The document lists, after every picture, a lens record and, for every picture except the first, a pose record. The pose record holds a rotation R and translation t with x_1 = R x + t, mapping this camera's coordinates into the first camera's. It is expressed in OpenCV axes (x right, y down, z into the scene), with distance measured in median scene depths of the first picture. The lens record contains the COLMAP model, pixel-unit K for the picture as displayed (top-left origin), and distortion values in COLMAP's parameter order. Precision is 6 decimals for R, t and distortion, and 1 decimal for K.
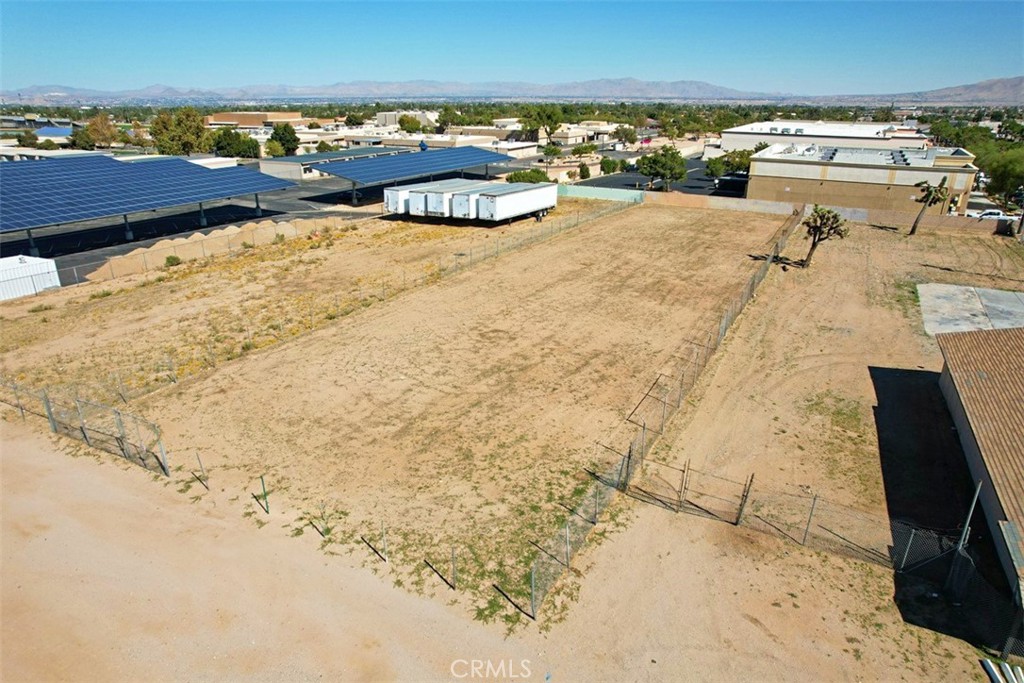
lens RADIAL K [[657.0, 0, 512.1], [0, 657.0, 335.6], [0, 0, 1]] dist [-0.073421, 0.063356]
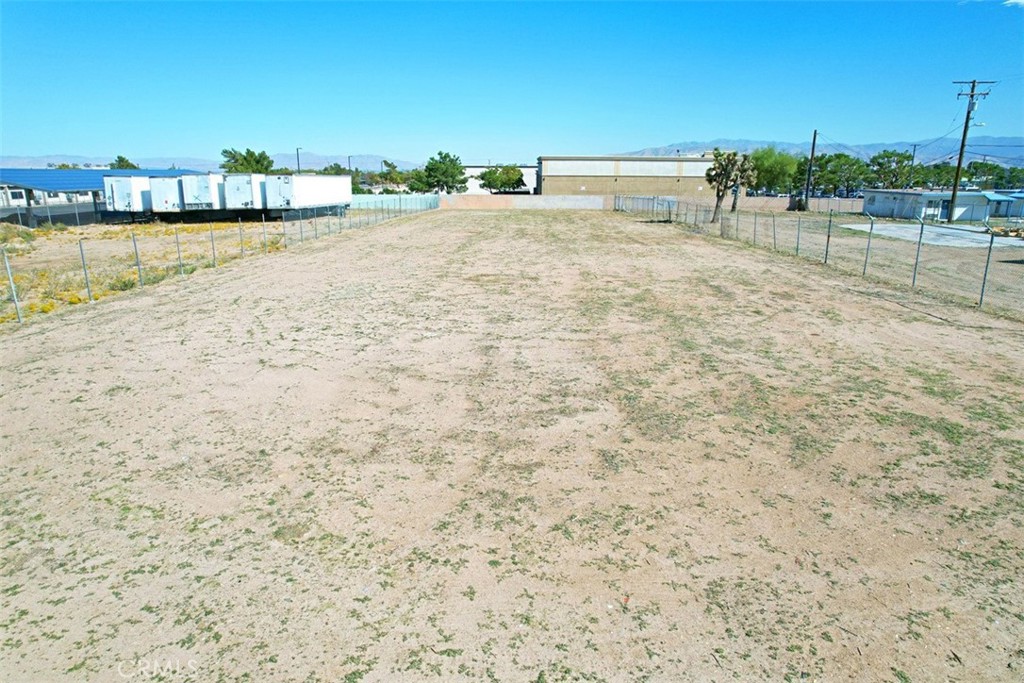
lens RADIAL K [[657.0, 0, 512.7], [0, 657.0, 342.4], [0, 0, 1]] dist [-0.073421, 0.063356]
pose [[0.895063, -0.117365, 0.430219, -0.240282], [0.157292, 0.985829, -0.058305, 0.081512], [-0.417279, 0.119857, 0.900840, 0.506485]]
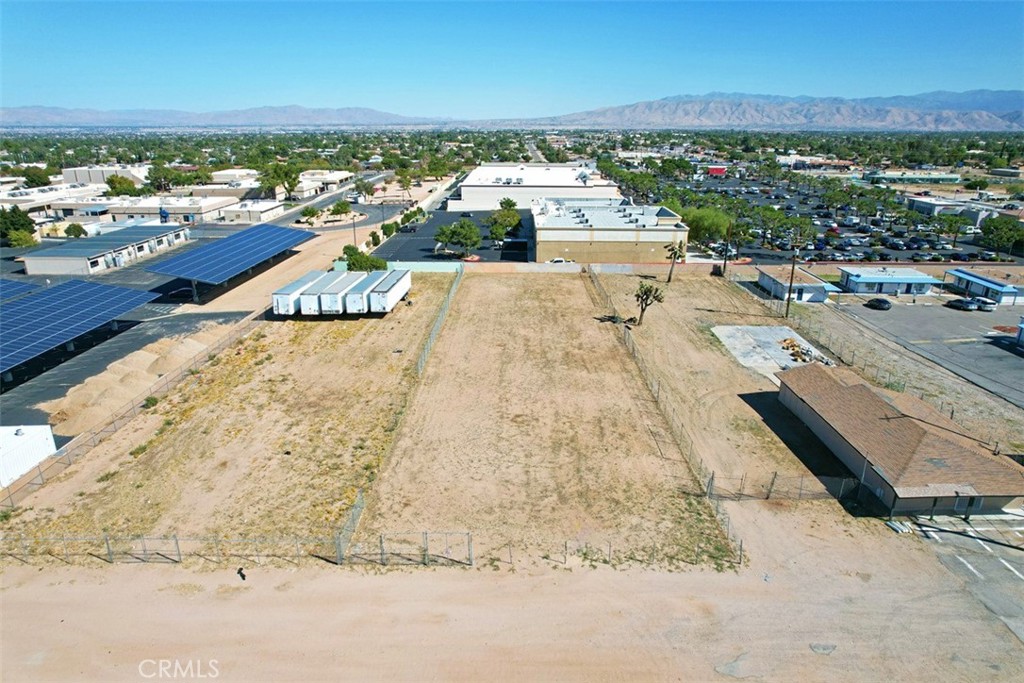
lens RADIAL K [[657.0, 0, 512.8], [0, 657.0, 342.0], [0, 0, 1]] dist [-0.073421, 0.063356]
pose [[0.889333, -0.146855, 0.433037, -0.612793], [0.158636, 0.987296, 0.009026, -0.175745], [-0.428861, 0.060668, 0.901331, -0.266660]]
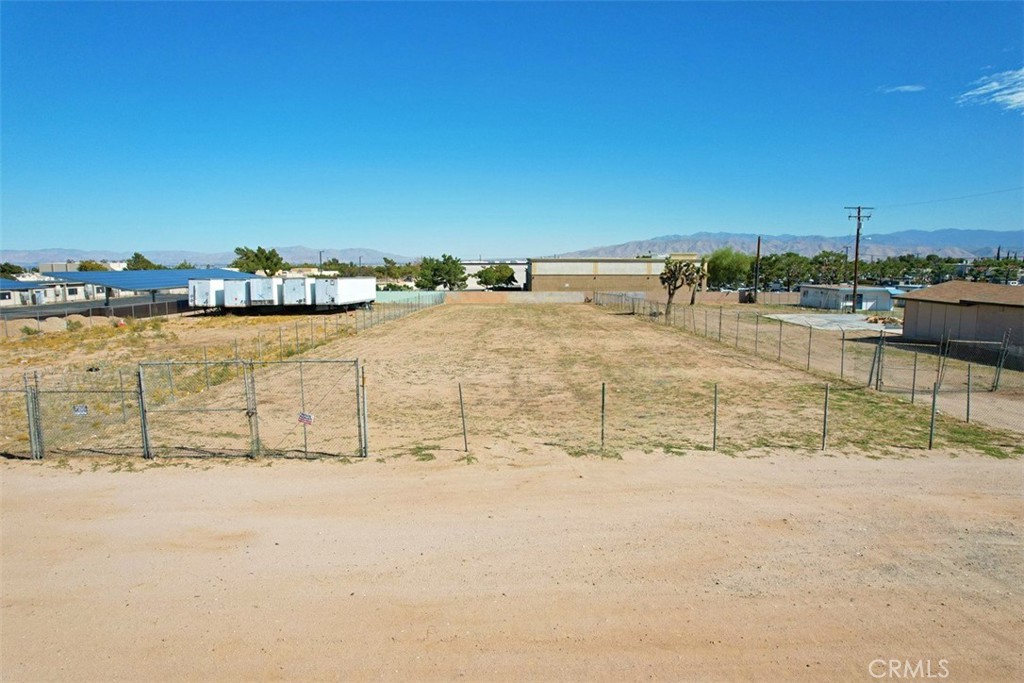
lens RADIAL K [[657.0, 0, 513.6], [0, 657.0, 346.5], [0, 0, 1]] dist [-0.073421, 0.063356]
pose [[0.886309, -0.064698, 0.458552, -0.405216], [0.165568, 0.969015, -0.183297, 0.150578], [-0.432485, 0.238380, 0.869558, 0.233025]]
